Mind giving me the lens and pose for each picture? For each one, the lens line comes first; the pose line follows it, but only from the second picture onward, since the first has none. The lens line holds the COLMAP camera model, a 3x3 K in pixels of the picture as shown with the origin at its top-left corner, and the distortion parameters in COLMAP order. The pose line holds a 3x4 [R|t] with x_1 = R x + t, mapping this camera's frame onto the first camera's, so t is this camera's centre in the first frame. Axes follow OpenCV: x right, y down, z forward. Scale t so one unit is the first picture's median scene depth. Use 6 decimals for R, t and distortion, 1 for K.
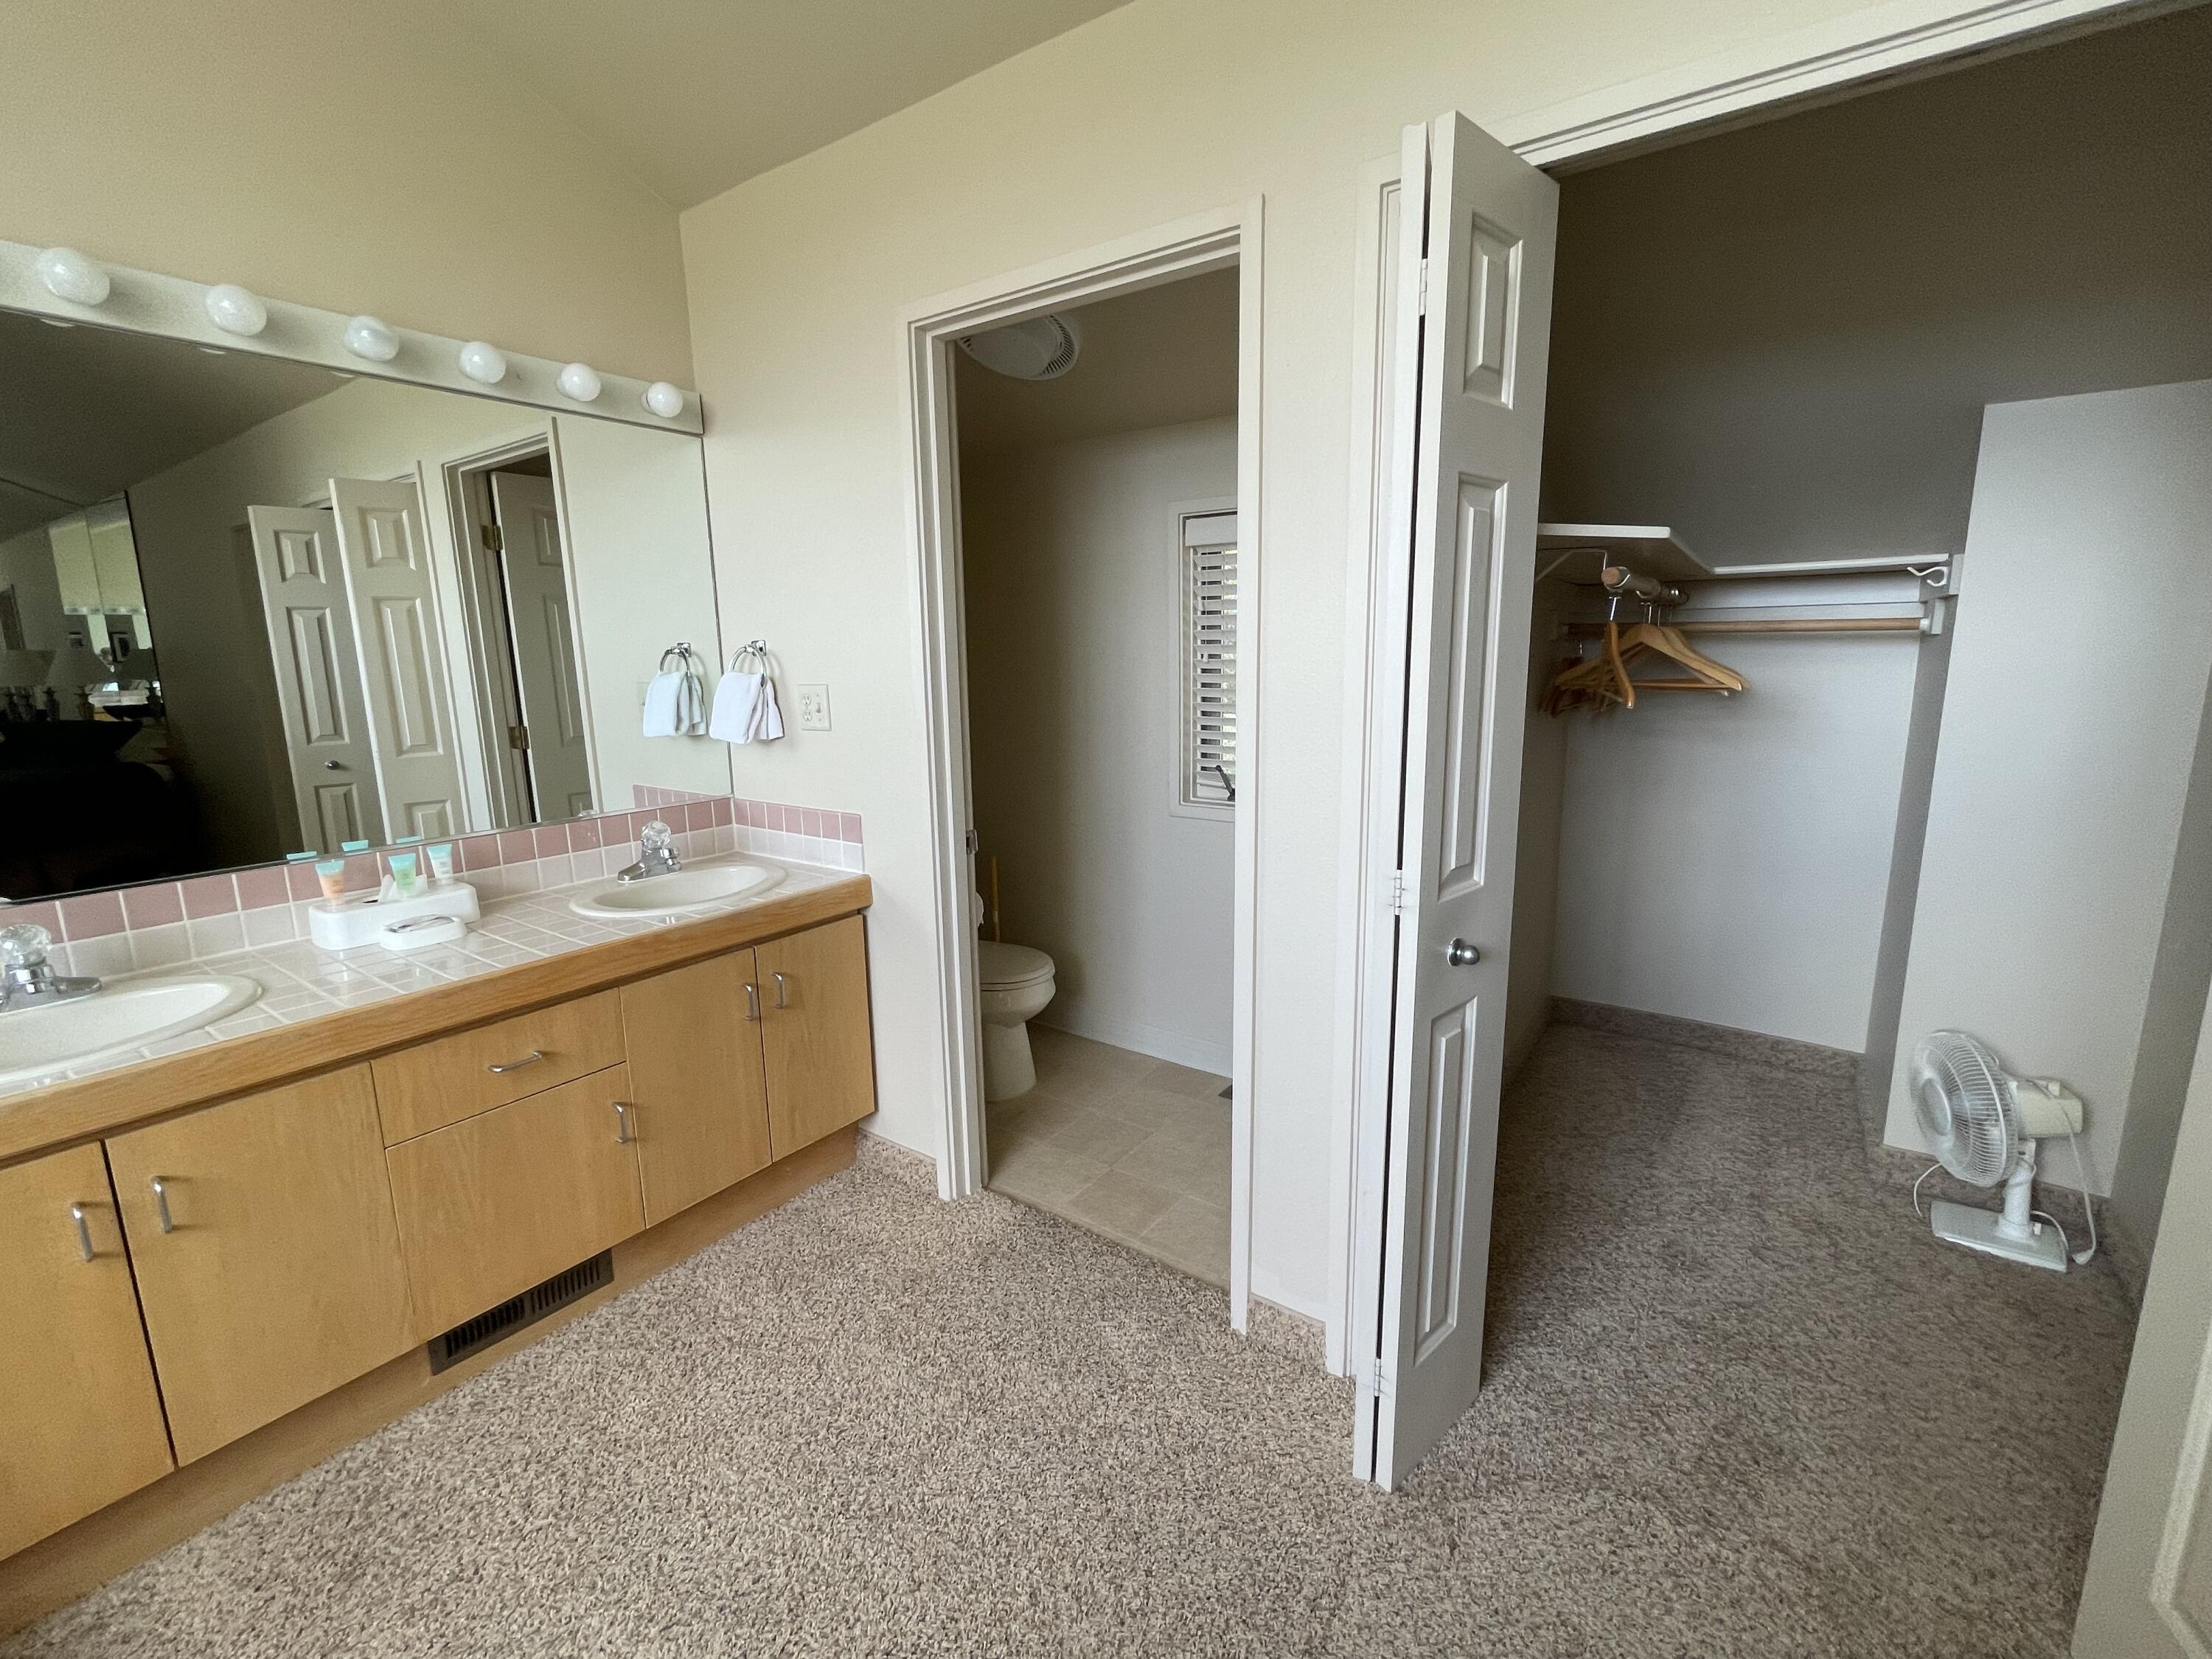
lens RADIAL K [[963.2, 0, 1115.2], [0, 963.2, 818.1], [0, 0, 1]] dist [-0.003303, -0.000212]
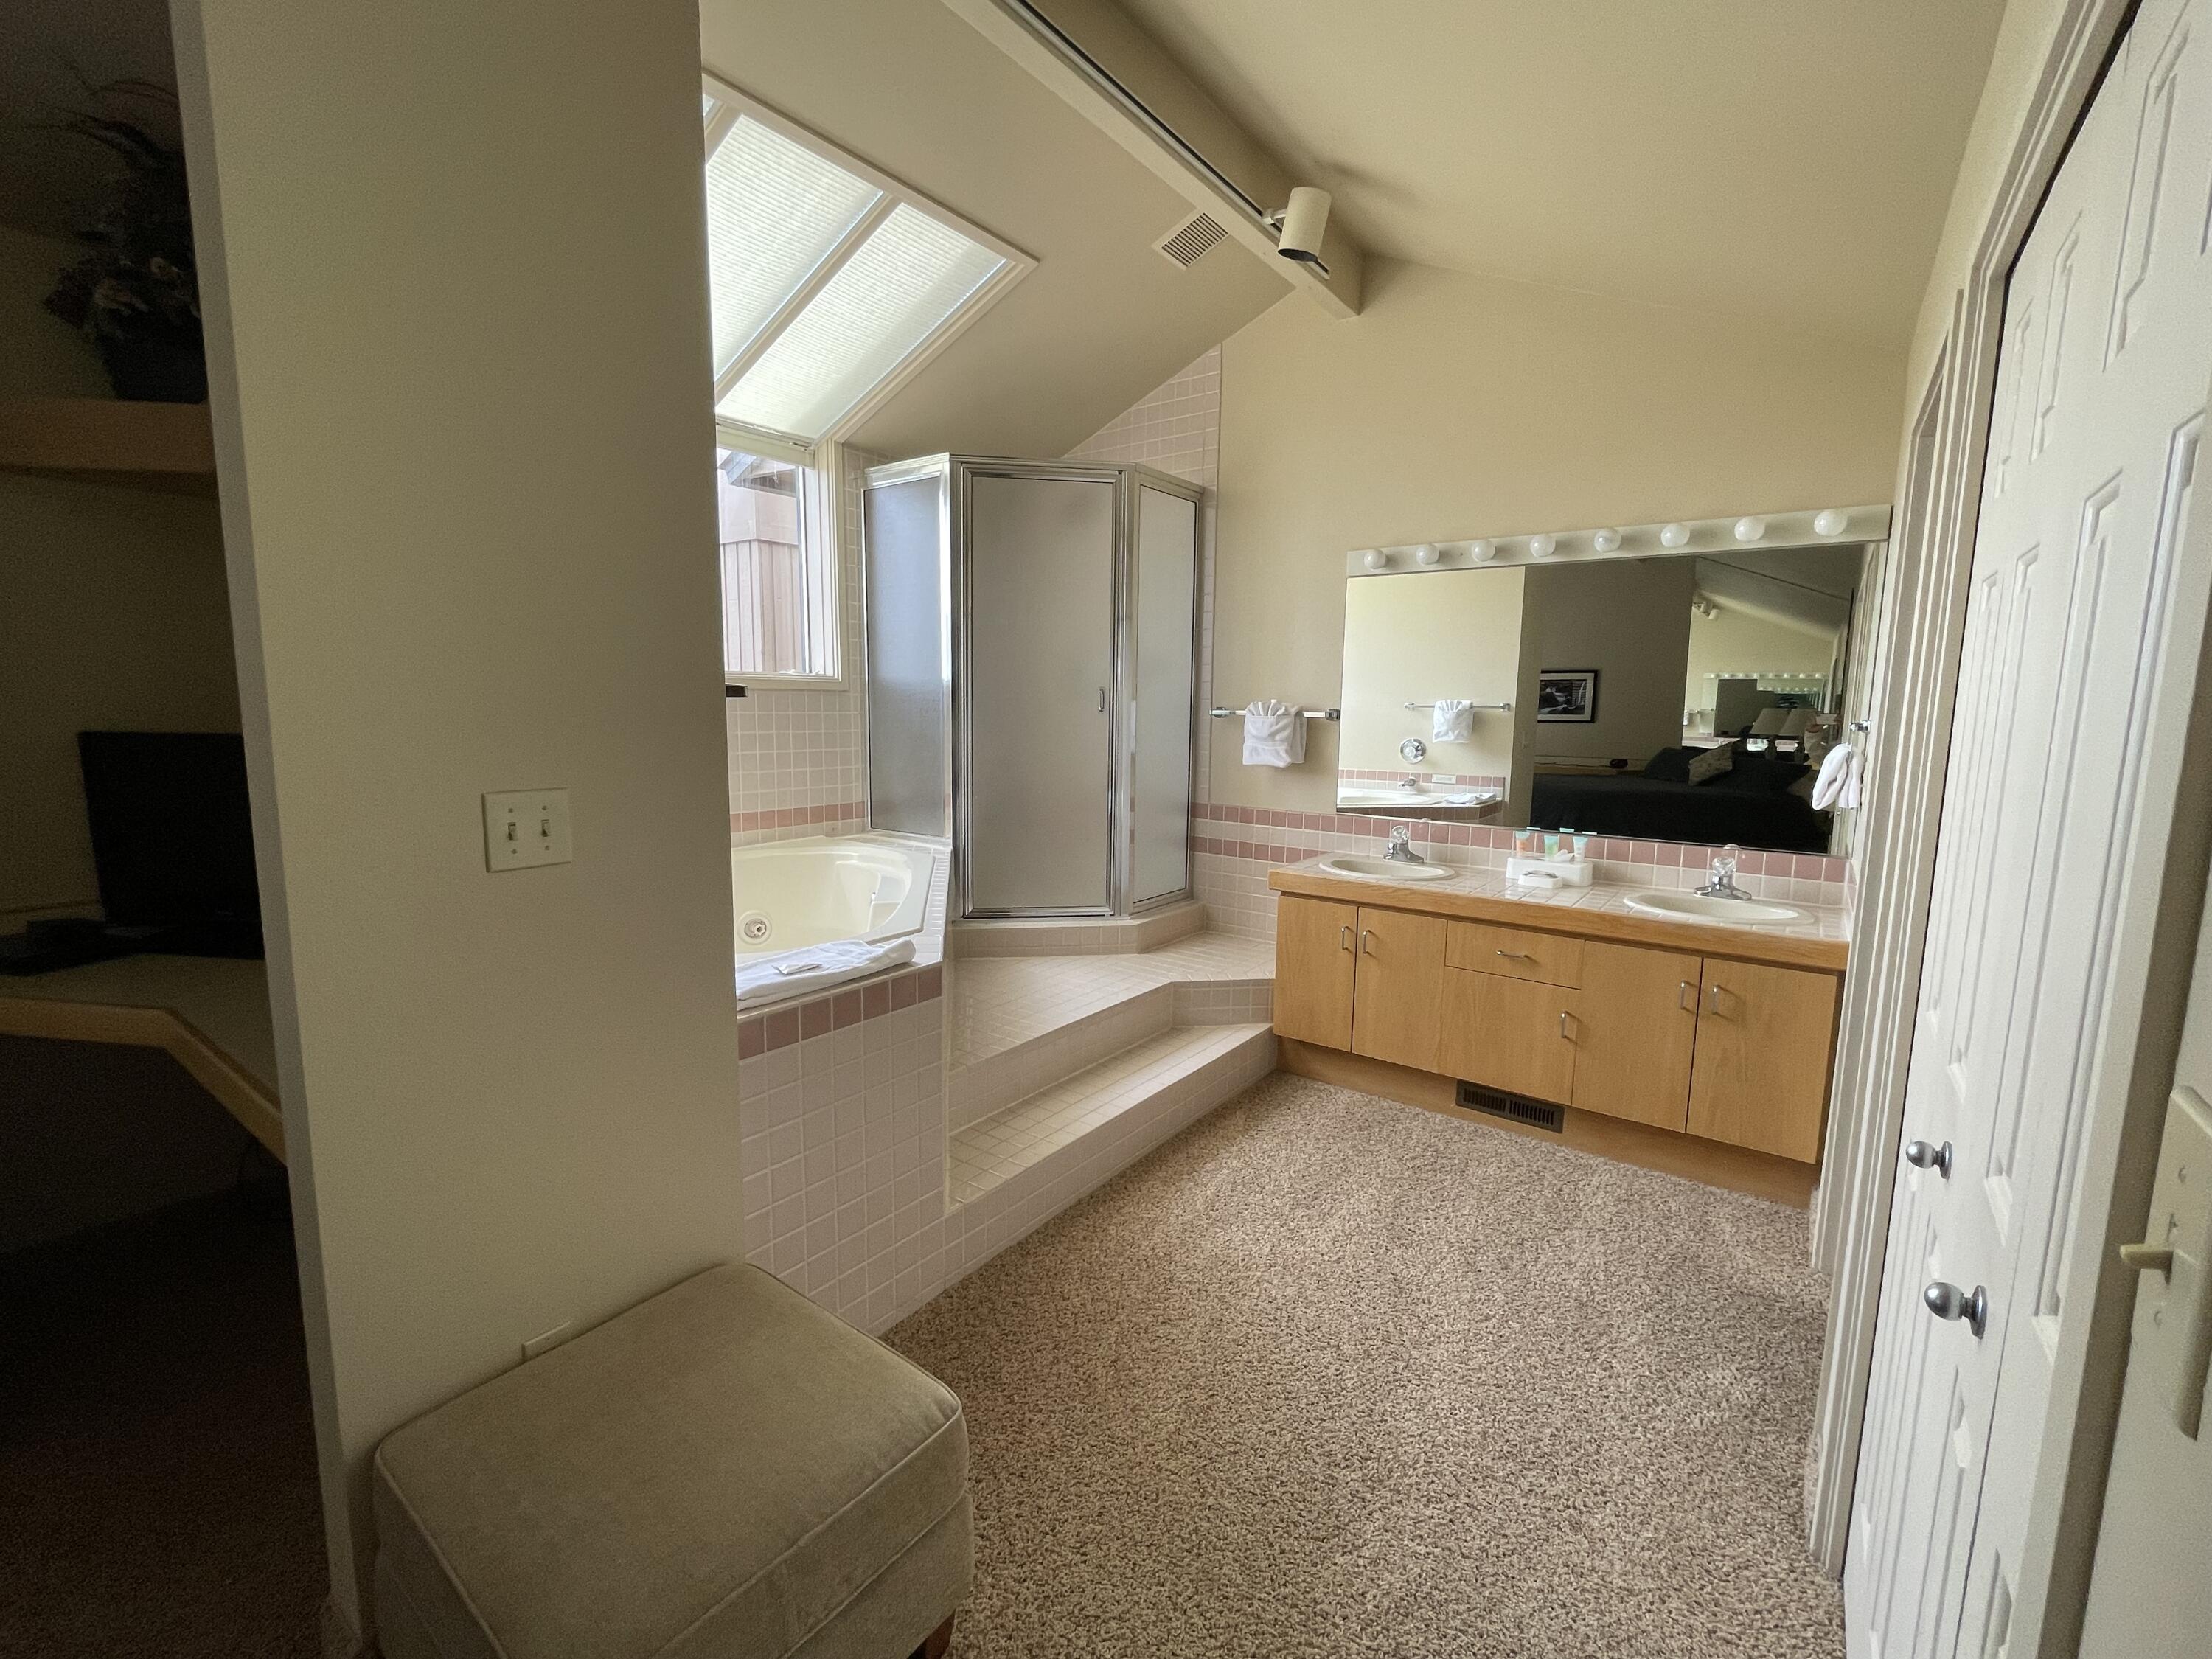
lens RADIAL K [[963.2, 0, 1110.3], [0, 963.2, 830.3], [0, 0, 1]] dist [-0.003303, -0.000212]
pose [[-0.014316, 0.154154, -0.987943, 0.997878], [-0.195553, 0.968533, 0.153959, -0.082477], [0.980589, 0.195399, 0.016280, 0.204463]]
